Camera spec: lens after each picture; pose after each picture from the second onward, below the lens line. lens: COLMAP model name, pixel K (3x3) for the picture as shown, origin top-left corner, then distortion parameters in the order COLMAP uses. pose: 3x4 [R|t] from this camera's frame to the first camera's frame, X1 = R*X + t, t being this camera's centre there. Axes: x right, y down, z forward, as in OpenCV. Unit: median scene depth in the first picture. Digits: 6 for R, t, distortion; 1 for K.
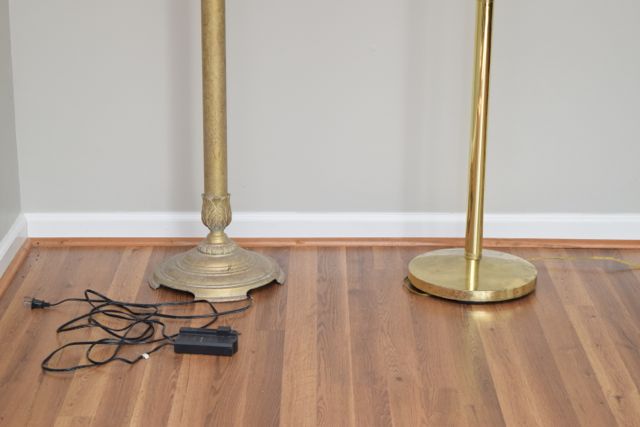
lens RADIAL K [[1458.7, 0, 320.0], [0, 1458.7, 213.5], [0, 0, 1]] dist [0.096654, 0.231644]
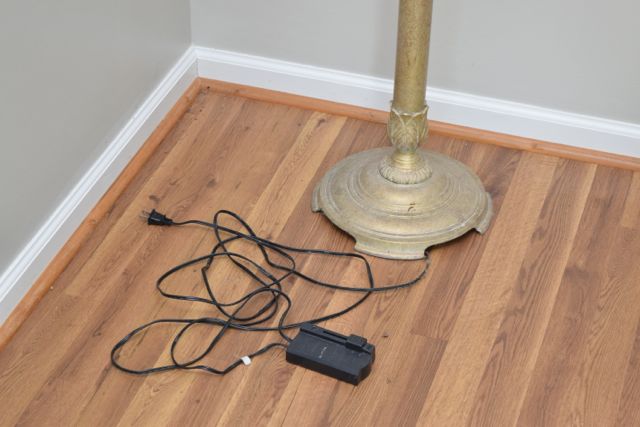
lens RADIAL K [[1458.7, 0, 320.0], [0, 1458.7, 213.5], [0, 0, 1]] dist [0.096654, 0.231644]
pose [[0.949033, 0.198193, -0.245063, 0.079208], [-0.106590, 0.933554, 0.342221, -0.216508], [0.296605, -0.298657, 0.907099, 0.324549]]
